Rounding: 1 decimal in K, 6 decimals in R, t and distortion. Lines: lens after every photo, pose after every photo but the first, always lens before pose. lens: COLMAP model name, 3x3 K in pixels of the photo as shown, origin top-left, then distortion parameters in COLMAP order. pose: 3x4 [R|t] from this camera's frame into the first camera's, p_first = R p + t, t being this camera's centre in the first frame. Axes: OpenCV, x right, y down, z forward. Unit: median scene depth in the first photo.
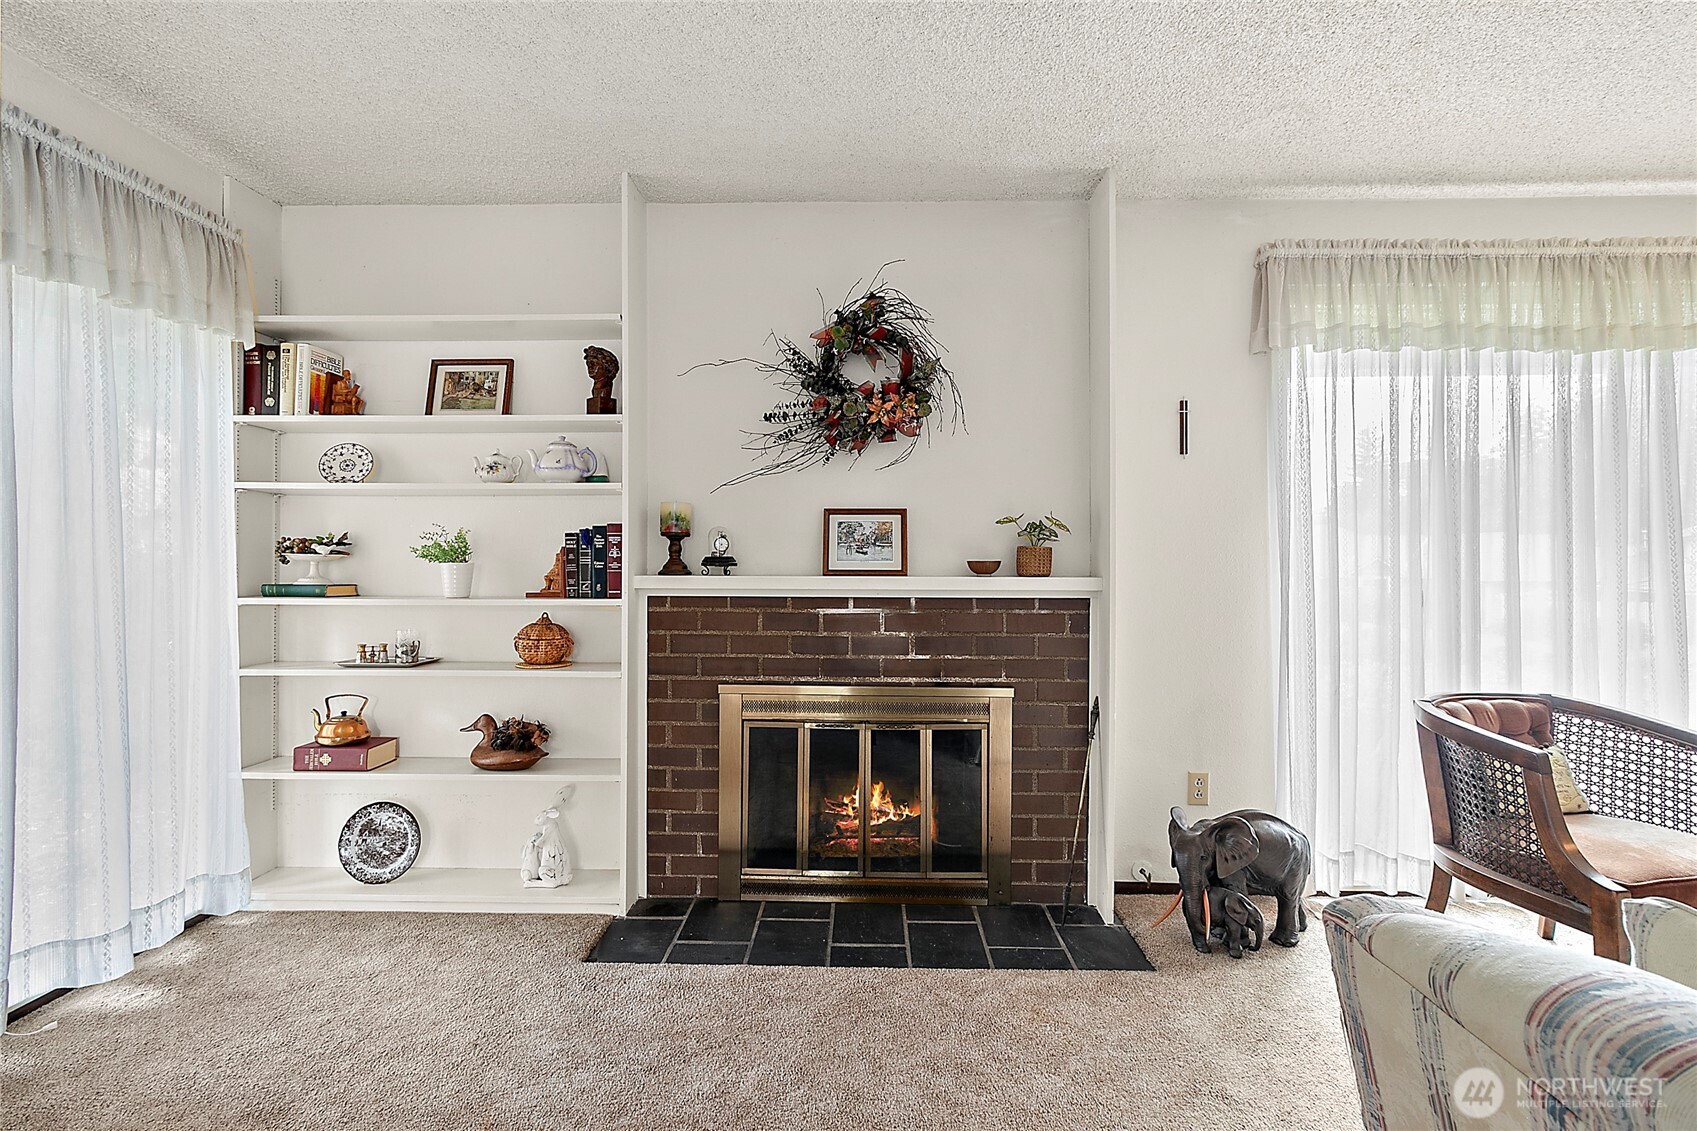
lens RADIAL K [[790.0, 0, 845.3], [0, 790.0, 550.8], [0, 0, 1]] dist [0.001975, 0.001067]
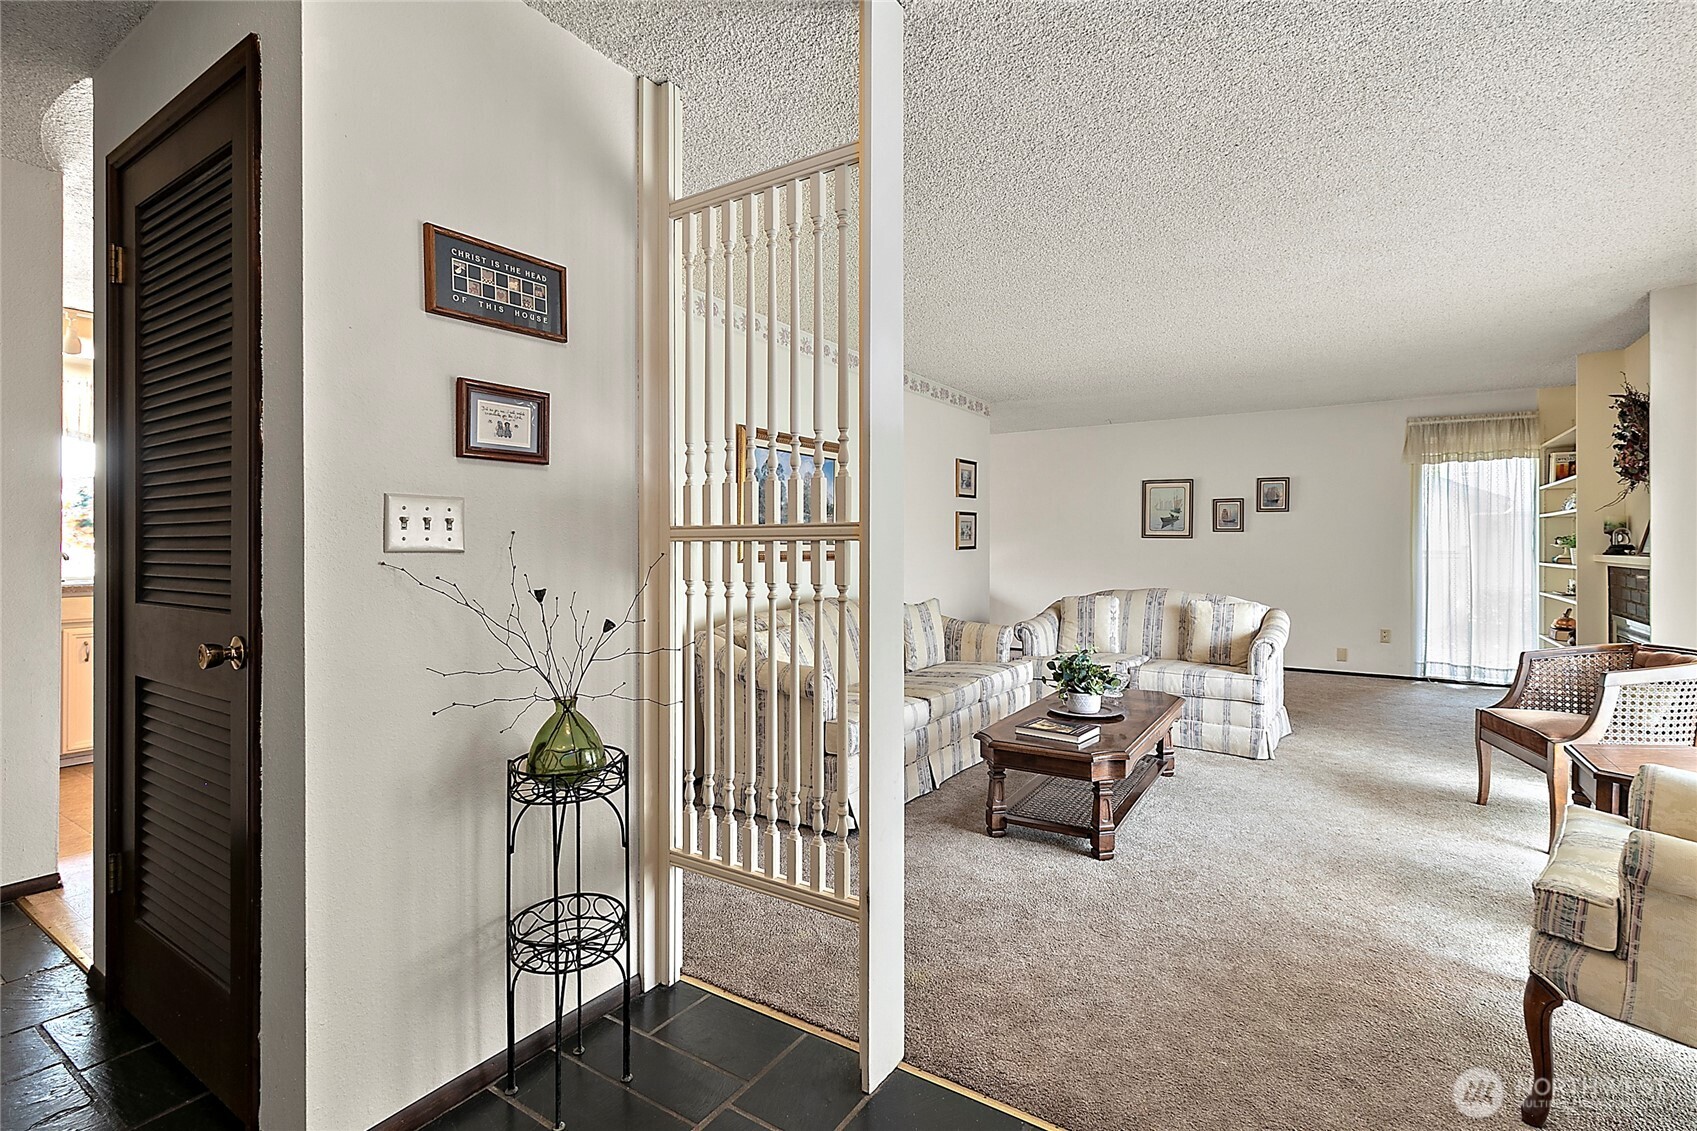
lens RADIAL K [[790.0, 0, 845.3], [0, 790.0, 550.8], [0, 0, 1]] dist [0.001975, 0.001067]
pose [[-0.528539, 0.003160, -0.848903, 2.292264], [0.004884, 0.999988, 0.000681, 0.012846], [0.848895, -0.003786, -0.528548, 0.461181]]
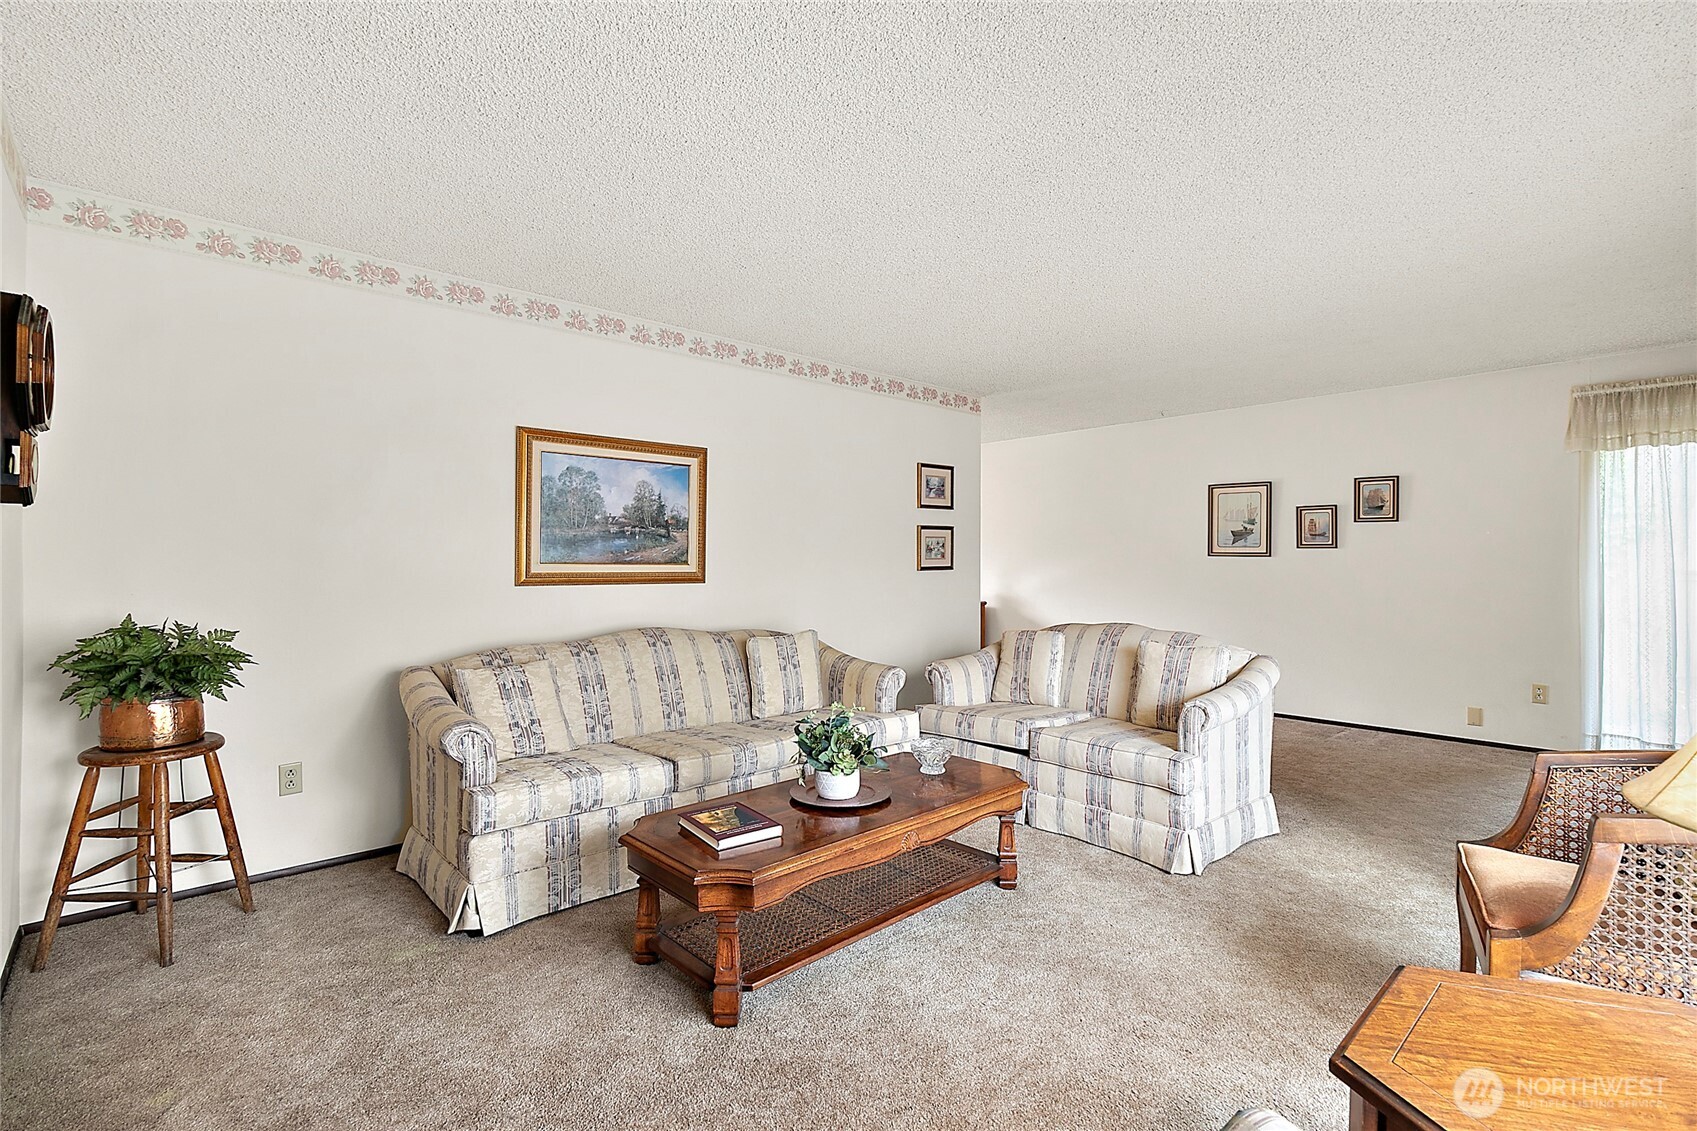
lens RADIAL K [[784.9, 0, 848.1], [0, 784.9, 557.5], [0, 0, 1]] dist [0.001792, 0.000356]
pose [[-0.726855, -0.008110, -0.686743, 1.616428], [0.000590, 0.999923, -0.012432, 0.004962], [0.686790, -0.009441, -0.726794, 0.811760]]
